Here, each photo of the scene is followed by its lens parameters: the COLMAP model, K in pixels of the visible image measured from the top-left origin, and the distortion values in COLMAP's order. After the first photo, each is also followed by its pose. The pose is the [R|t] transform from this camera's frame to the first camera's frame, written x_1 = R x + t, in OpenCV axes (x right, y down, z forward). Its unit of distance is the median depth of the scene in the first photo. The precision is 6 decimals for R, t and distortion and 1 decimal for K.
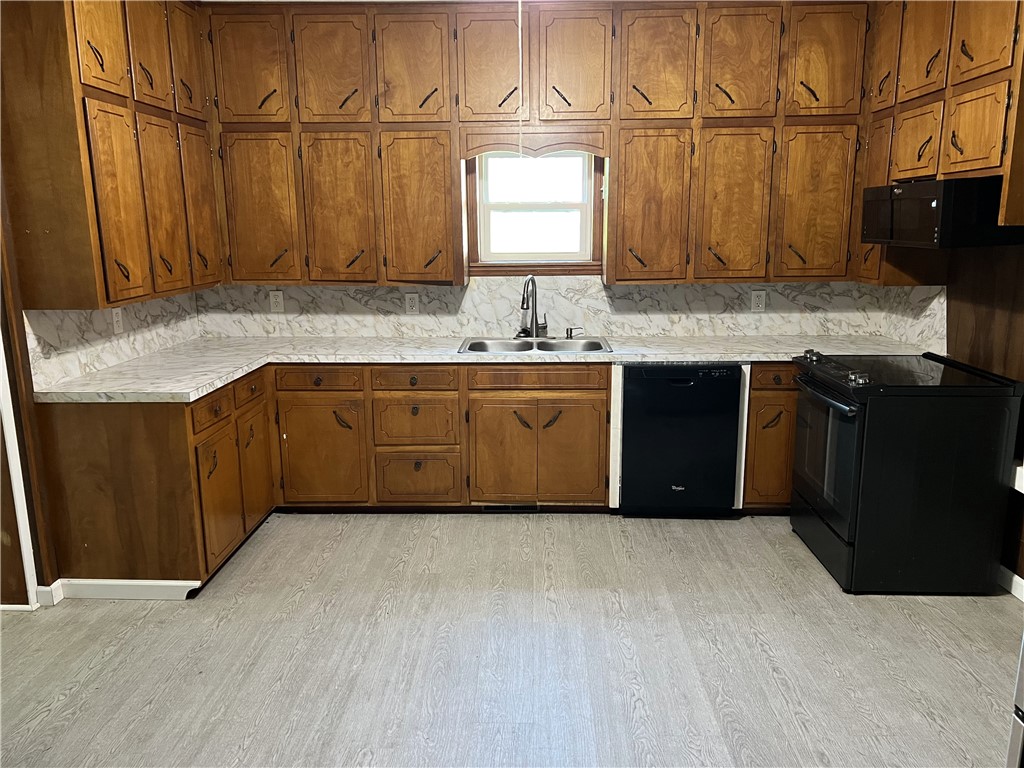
lens RADIAL K [[768.7, 0, 512.7], [0, 768.7, 382.7], [0, 0, 1]] dist [0.020177, -0.012736]
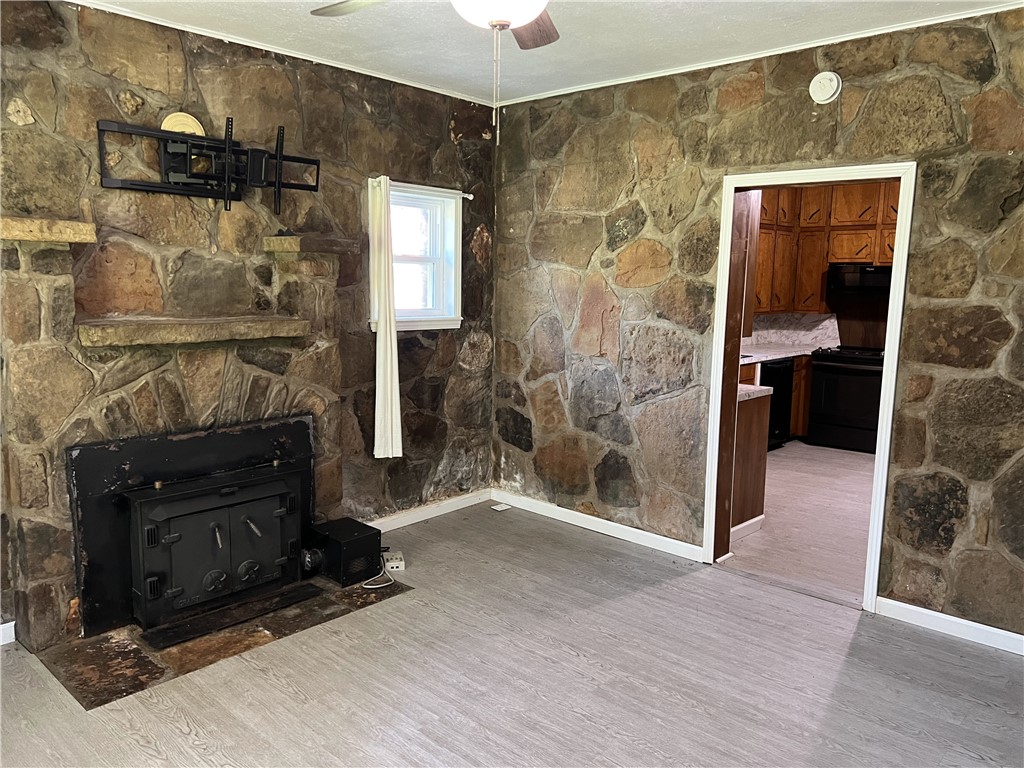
lens RADIAL K [[768.7, 0, 511.7], [0, 768.7, 386.3], [0, 0, 1]] dist [0.020177, -0.012736]
pose [[0.659803, -0.088595, 0.746198, -1.546507], [0.133592, 0.991036, -0.000460, -0.046951], [-0.739468, 0.099989, 0.665724, 0.285514]]
